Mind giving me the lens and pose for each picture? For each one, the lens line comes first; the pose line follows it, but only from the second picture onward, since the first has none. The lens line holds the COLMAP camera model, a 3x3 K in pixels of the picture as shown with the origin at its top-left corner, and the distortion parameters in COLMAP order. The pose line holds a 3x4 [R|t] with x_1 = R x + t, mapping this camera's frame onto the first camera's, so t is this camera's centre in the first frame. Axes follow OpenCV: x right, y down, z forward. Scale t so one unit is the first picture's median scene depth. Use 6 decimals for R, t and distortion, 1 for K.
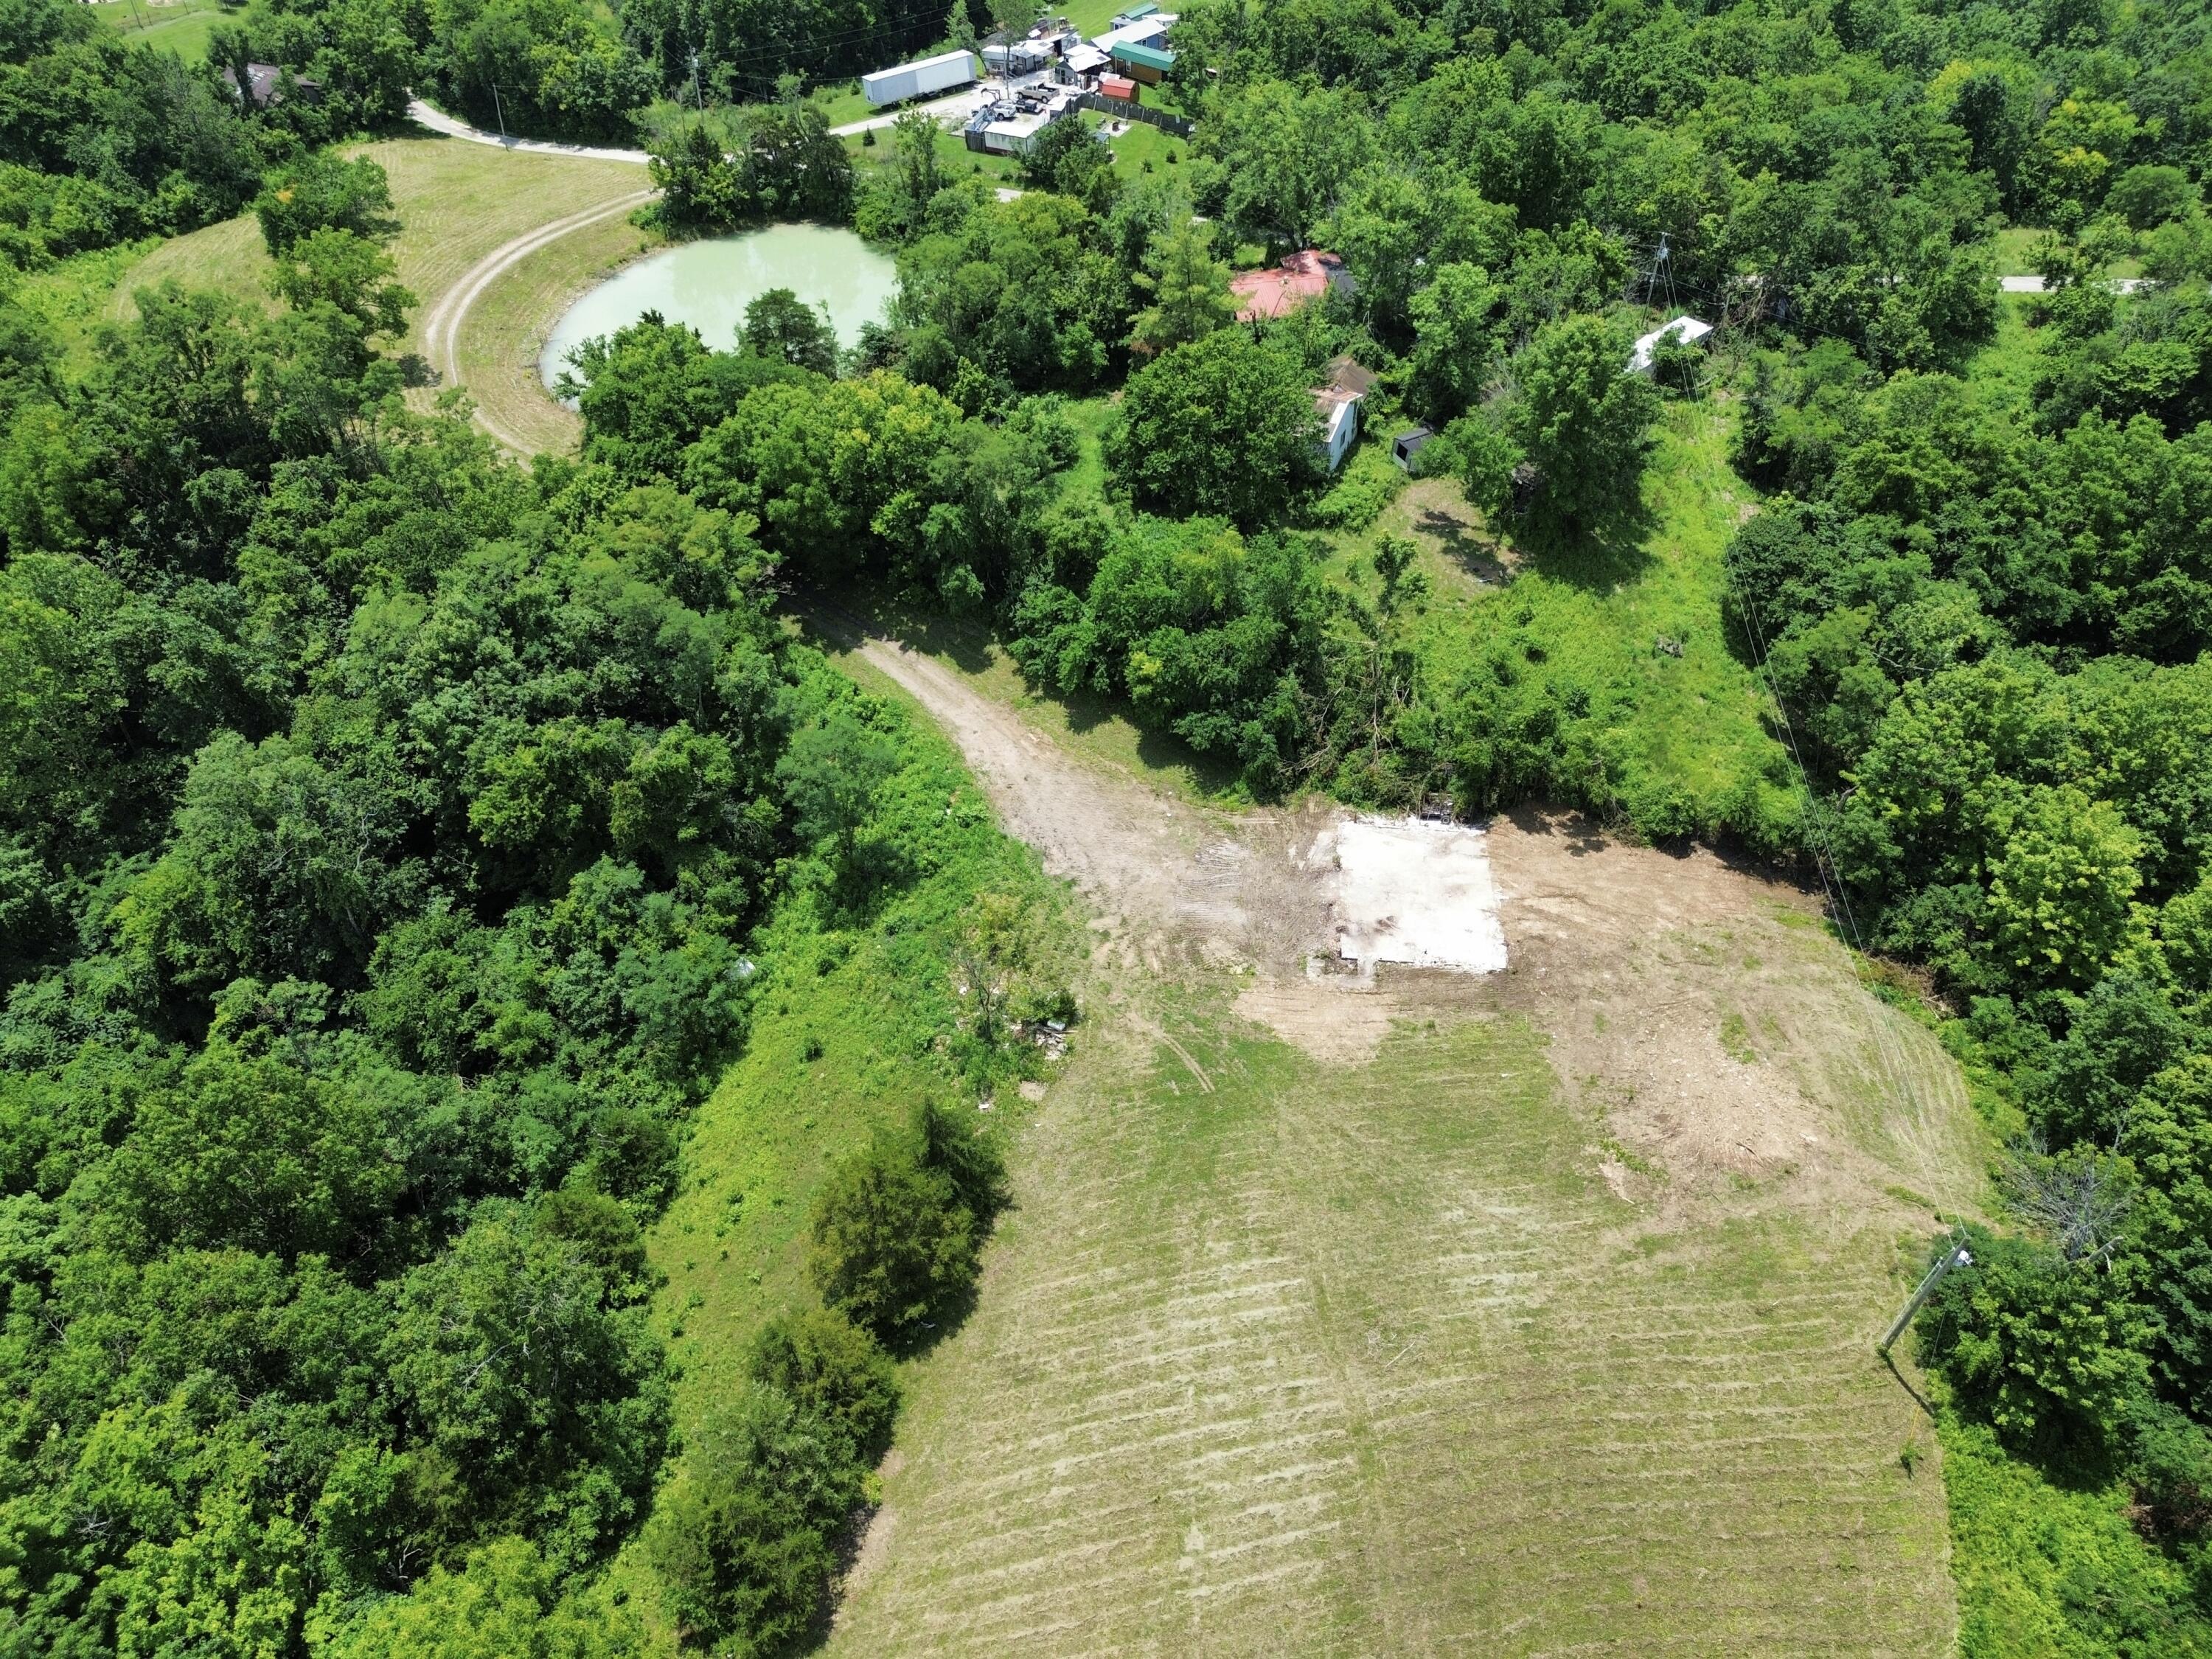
lens RADIAL K [[1547.6, 0, 1100.5], [0, 1547.6, 827.7], [0, 0, 1]] dist [0.060035, -0.051857]
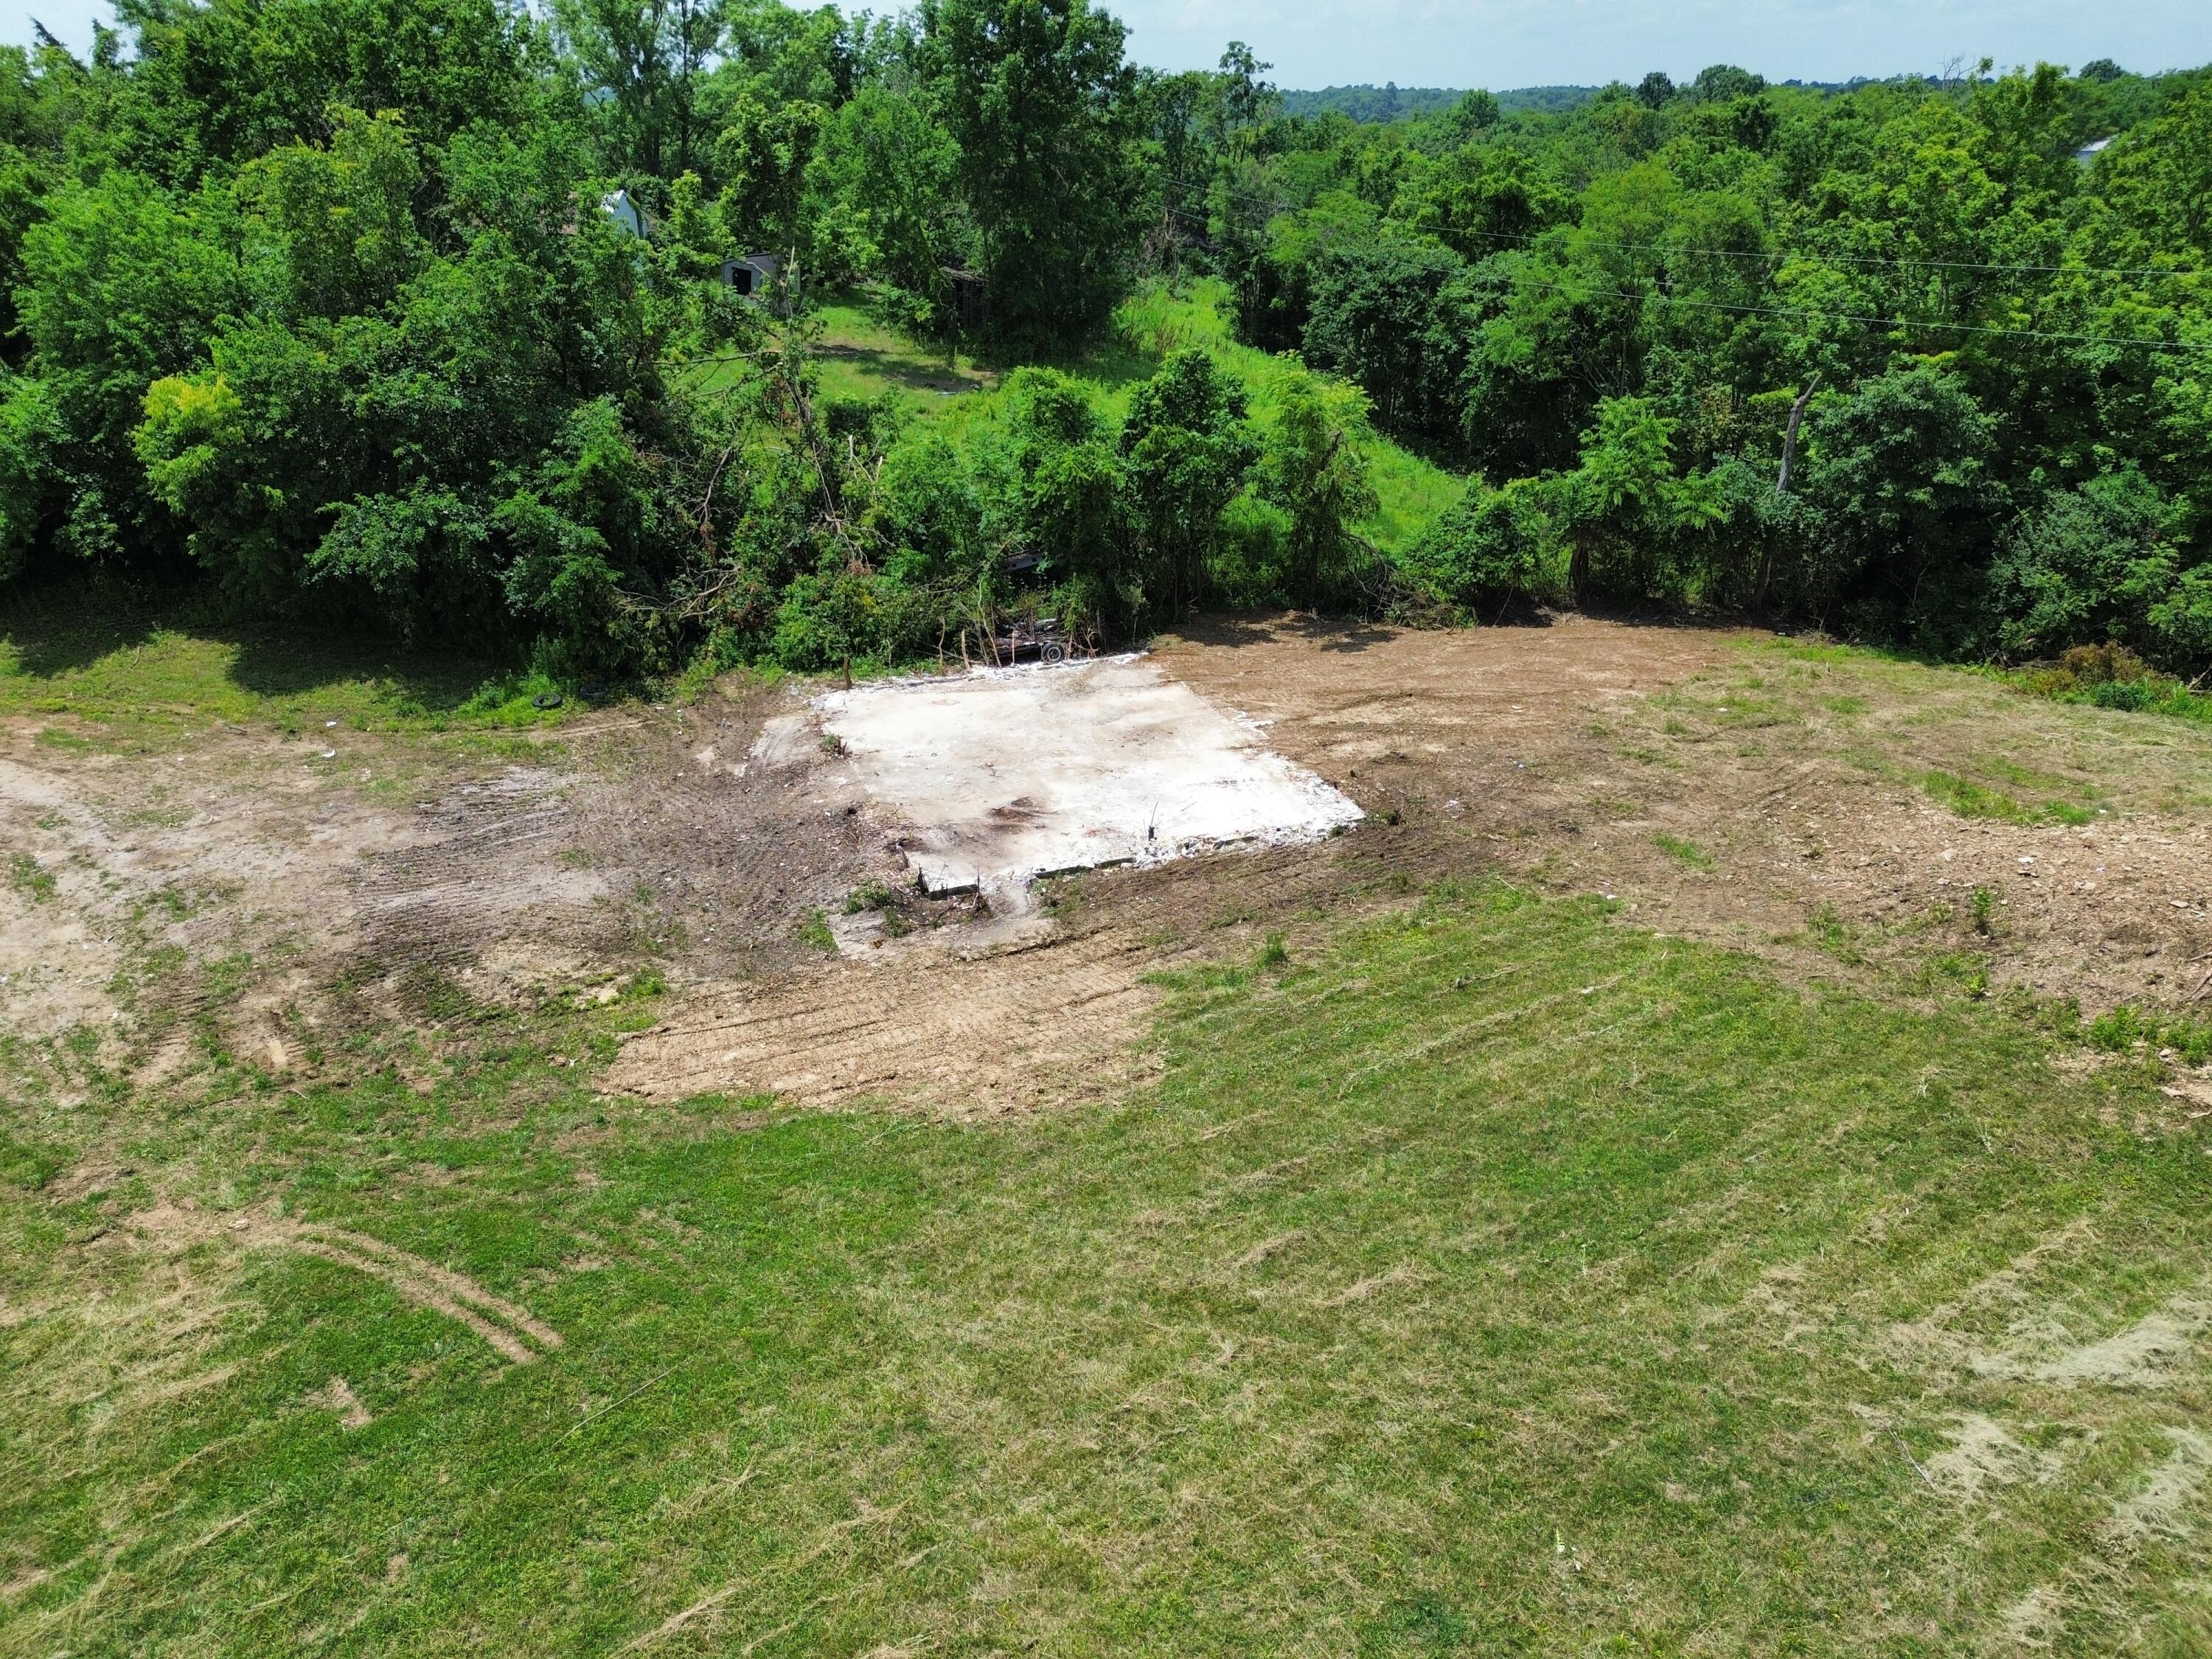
lens RADIAL K [[1547.6, 0, 1112.4], [0, 1547.6, 828.5], [0, 0, 1]] dist [0.060035, -0.051857]
pose [[0.893482, -0.181830, 0.410643, 0.053452], [0.299727, 0.922365, -0.243734, 0.144306], [-0.334445, 0.340853, 0.878616, 0.626269]]
